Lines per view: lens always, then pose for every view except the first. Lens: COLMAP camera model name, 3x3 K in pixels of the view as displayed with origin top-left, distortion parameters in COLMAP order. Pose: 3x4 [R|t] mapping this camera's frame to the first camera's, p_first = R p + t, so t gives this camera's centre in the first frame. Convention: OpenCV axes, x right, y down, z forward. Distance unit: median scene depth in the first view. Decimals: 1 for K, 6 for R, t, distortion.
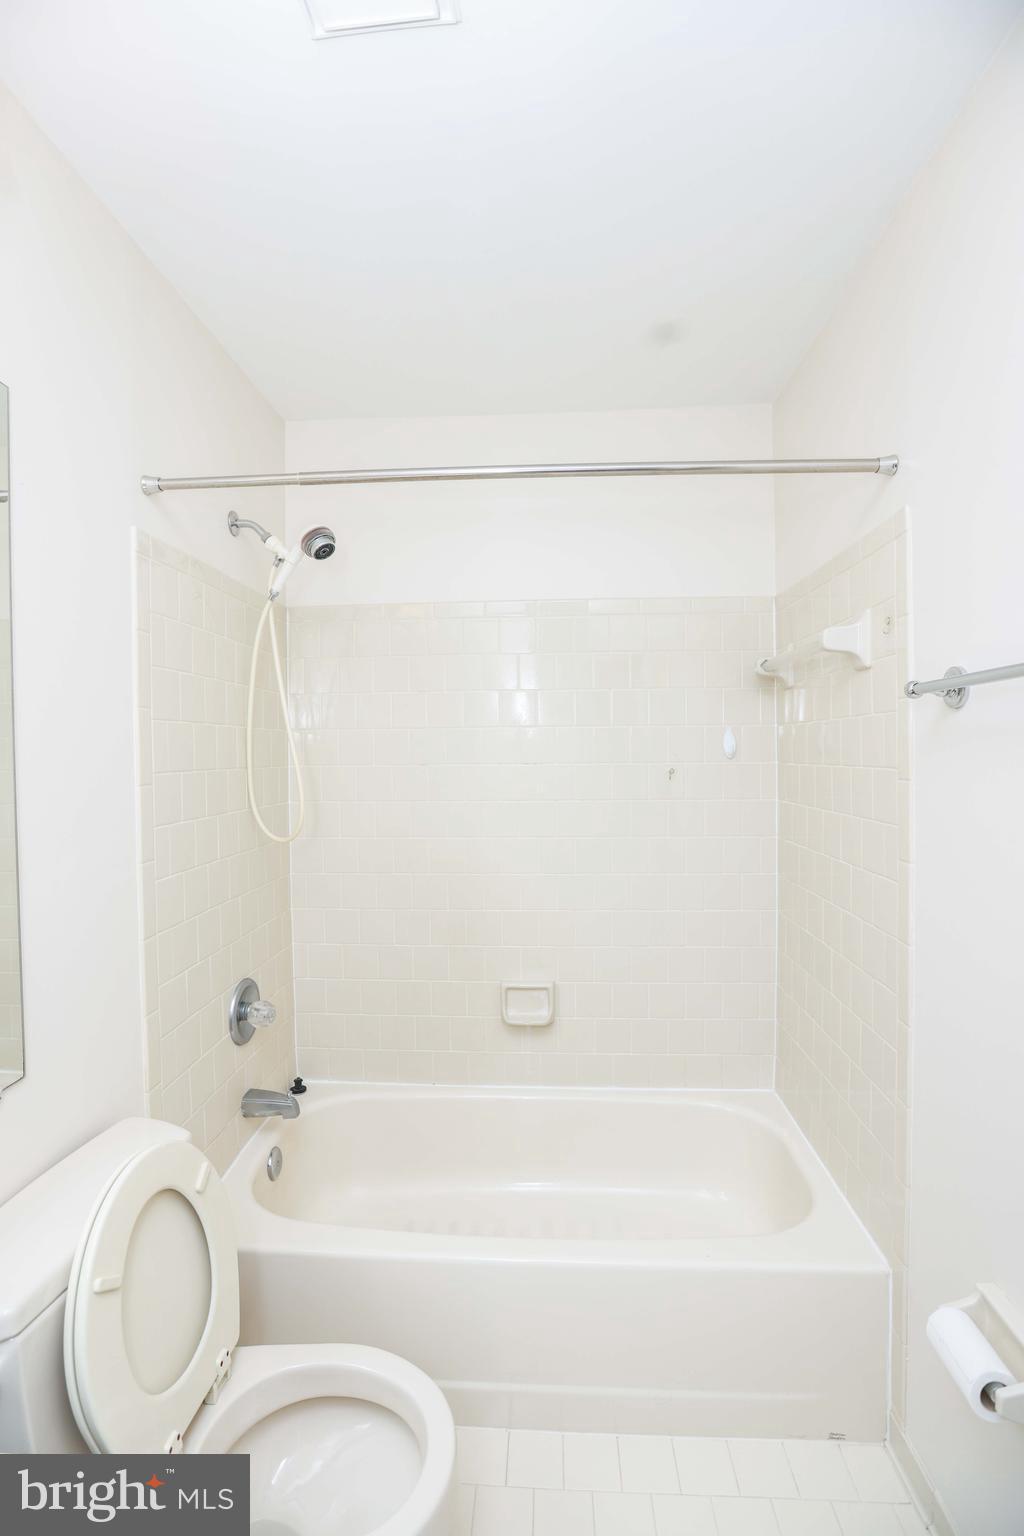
lens RADIAL K [[728.5, 0, 549.3], [0, 728.5, 780.3], [0, 0, 1]] dist [-0.066581, 0.030001]
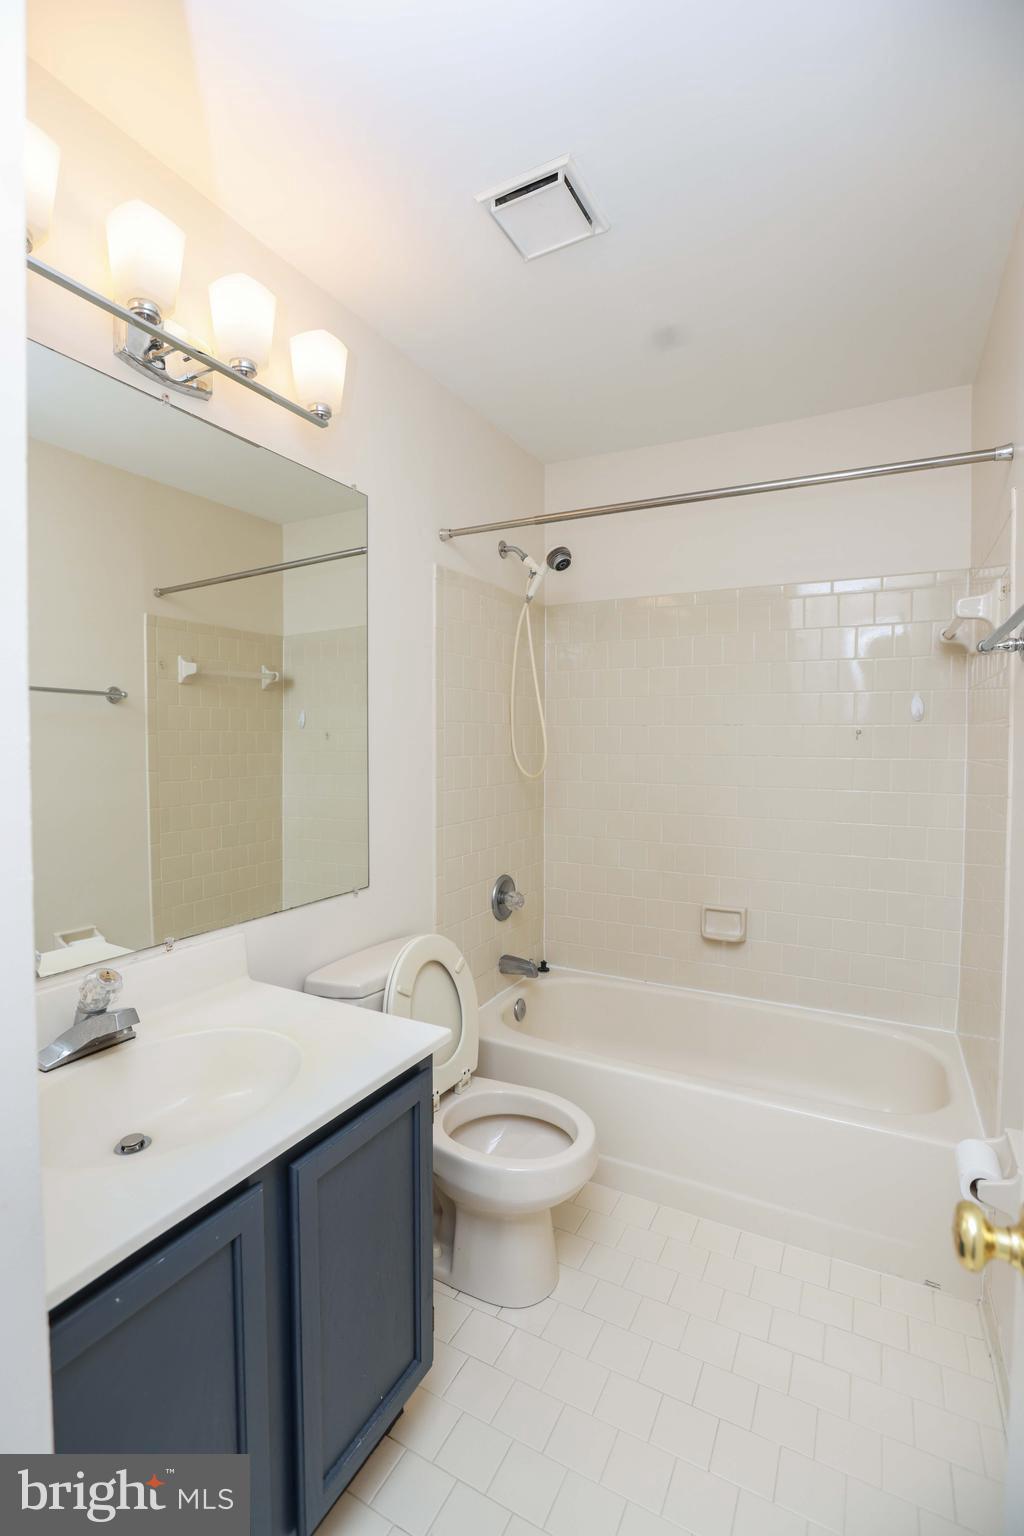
lens RADIAL K [[728.5, 0, 549.3], [0, 728.5, 780.3], [0, 0, 1]] dist [-0.066581, 0.030001]
pose [[0.919303, 0.028813, -0.392495, 0.209059], [-0.021196, 0.999494, 0.023728, 0.057017], [0.392980, -0.013493, 0.919448, -0.270876]]
